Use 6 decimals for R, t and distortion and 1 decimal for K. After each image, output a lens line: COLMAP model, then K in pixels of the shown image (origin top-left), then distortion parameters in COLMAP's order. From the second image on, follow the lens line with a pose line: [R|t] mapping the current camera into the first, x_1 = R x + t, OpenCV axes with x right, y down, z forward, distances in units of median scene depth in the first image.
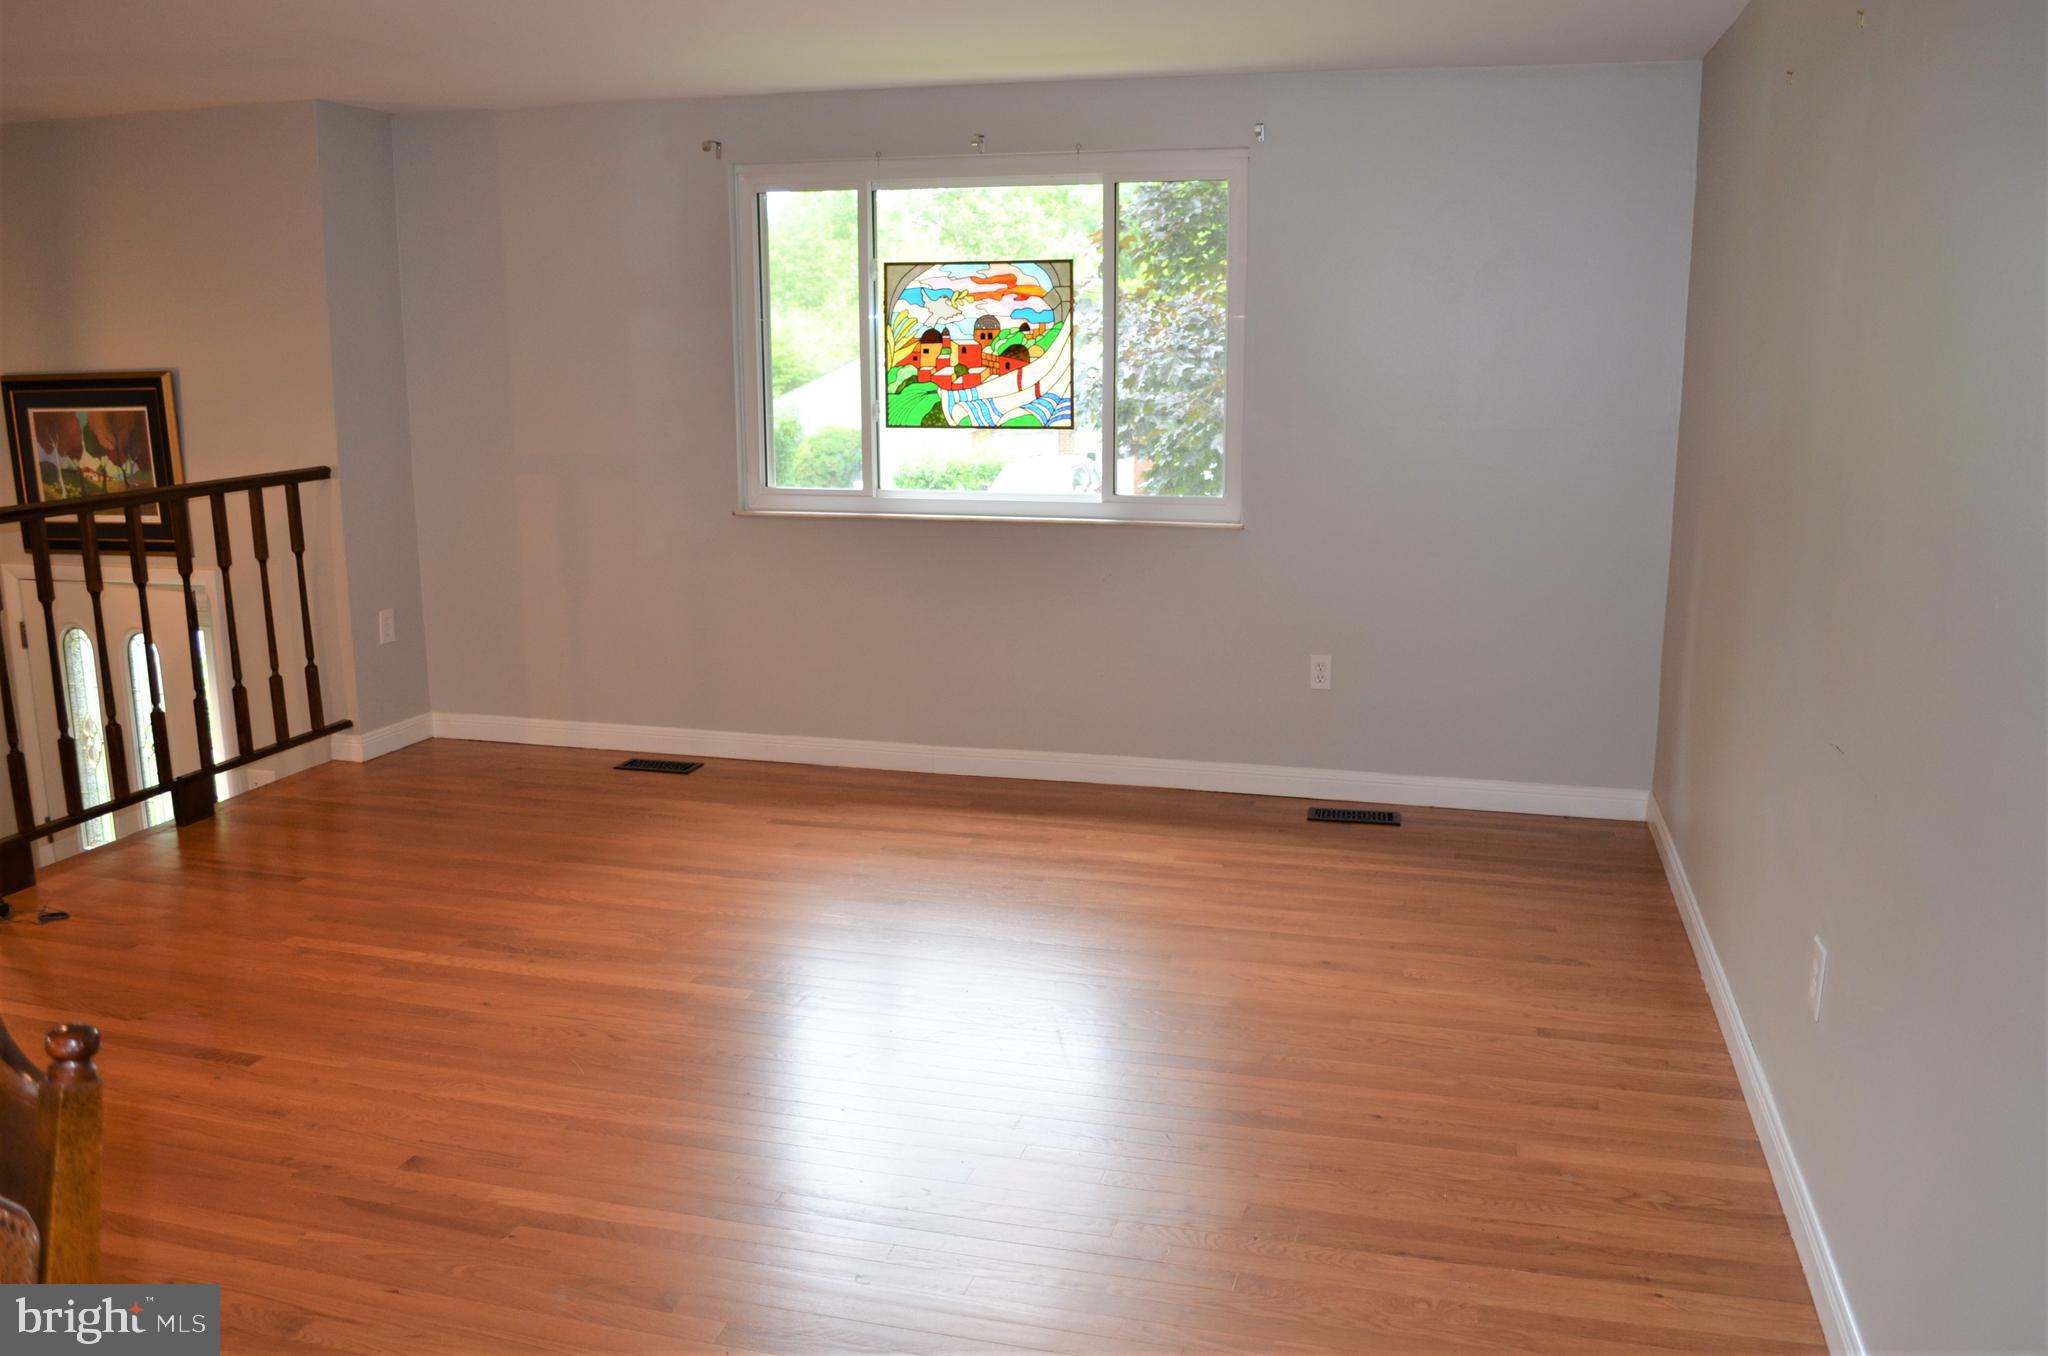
lens RADIAL K [[1653.9, 0, 1024.0], [0, 1653.9, 678.0], [0, 0, 1]] dist [-0.039170, -0.001085]
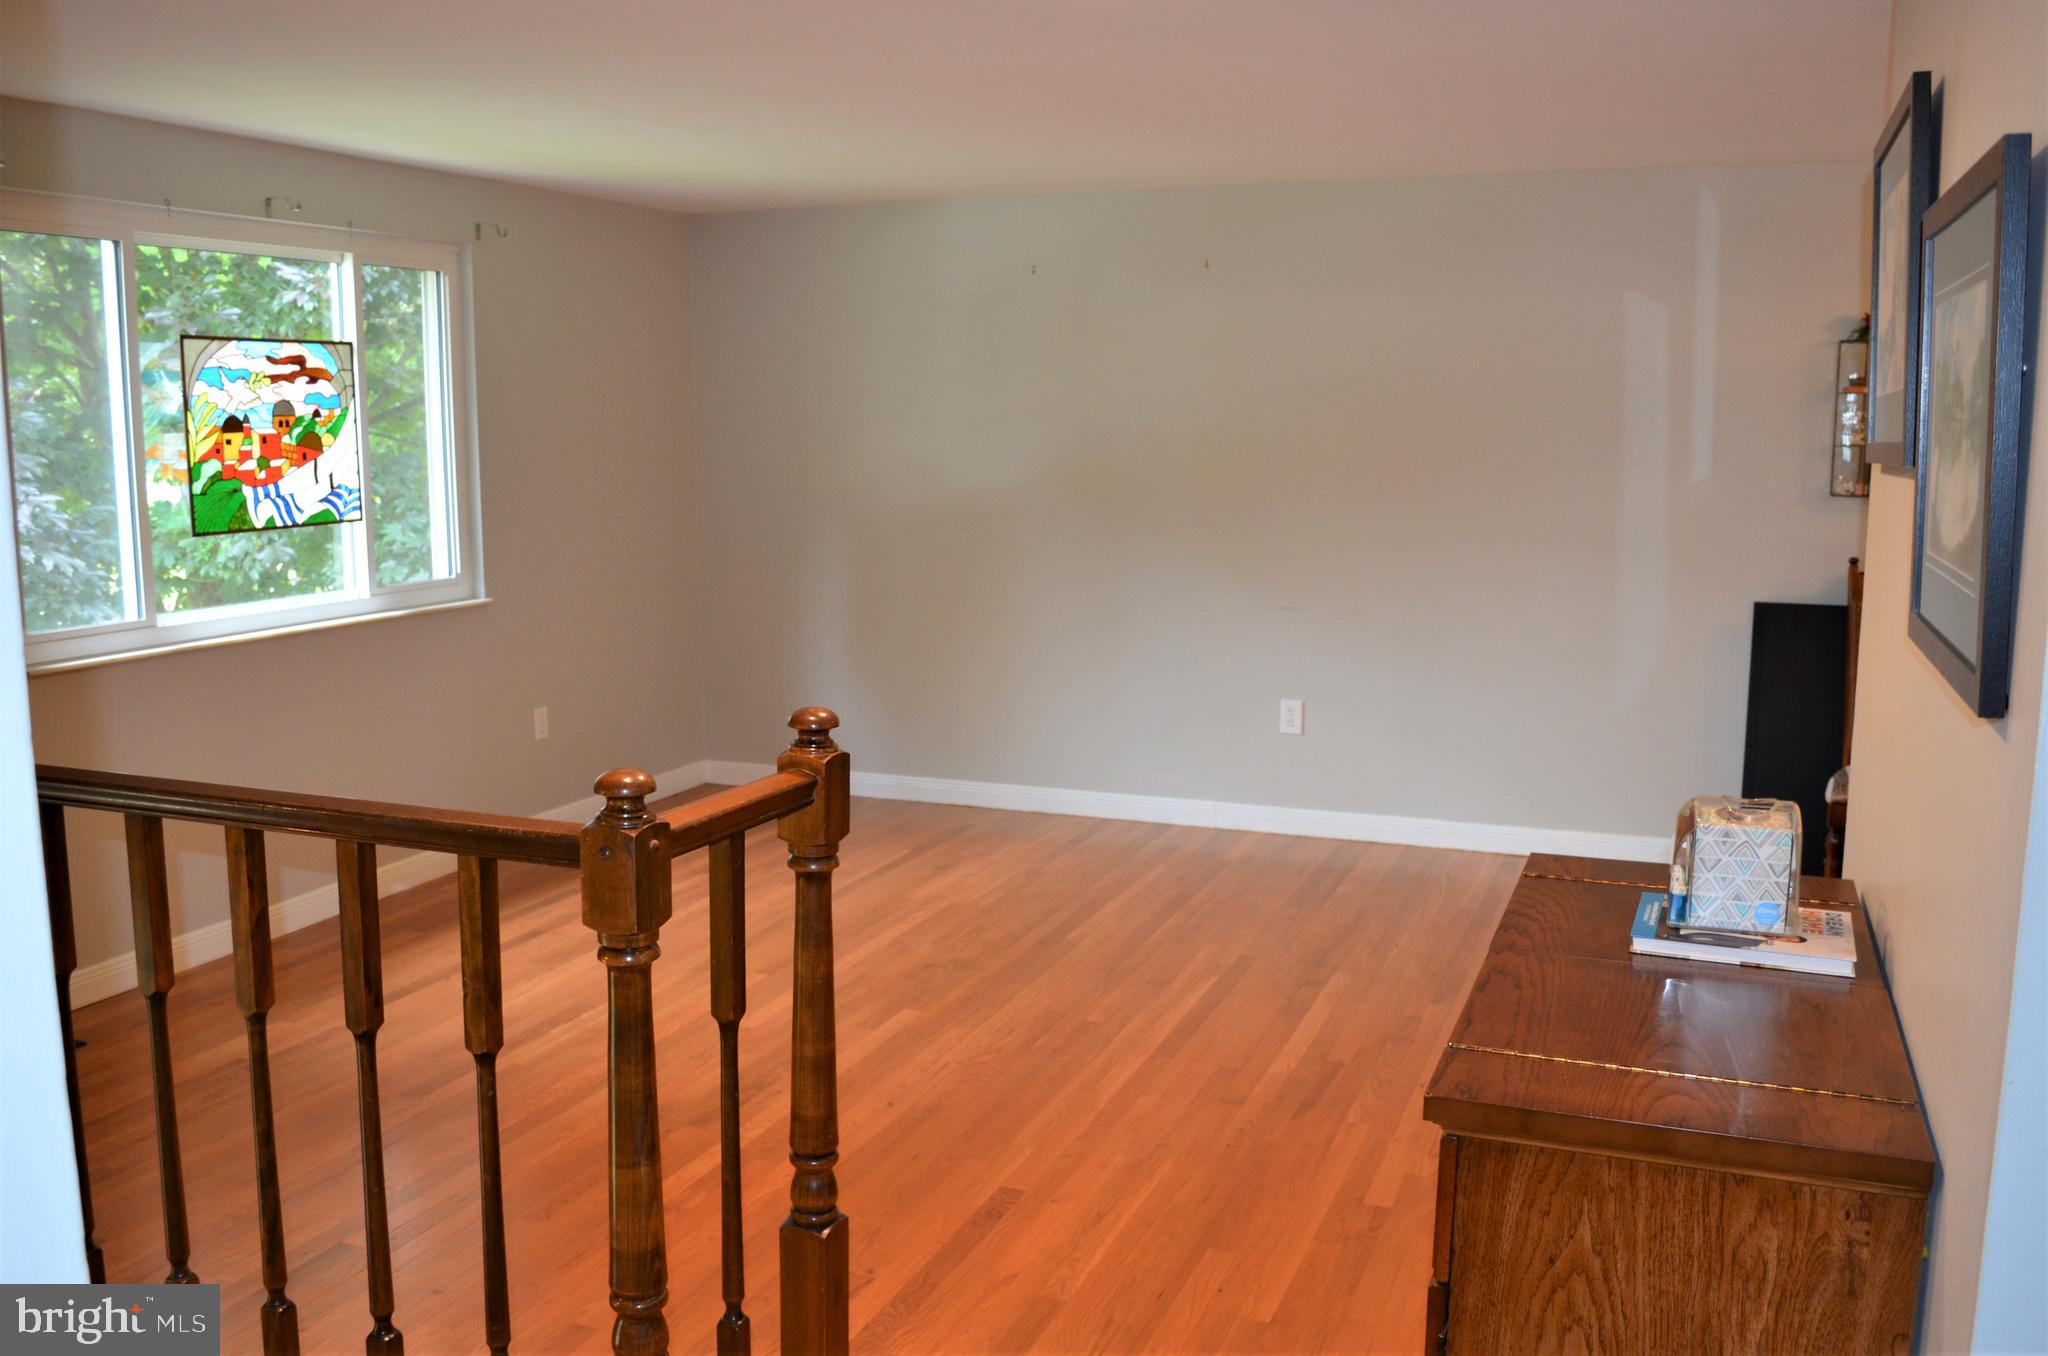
lens RADIAL K [[1653.9, 0, 1024.0], [0, 1653.9, 678.0], [0, 0, 1]] dist [-0.039170, -0.001085]
pose [[0.141470, -0.152404, 0.978141, -0.838880], [0.212078, 0.969804, 0.120431, -0.096833], [-0.966959, 0.190405, 0.169520, 0.494773]]
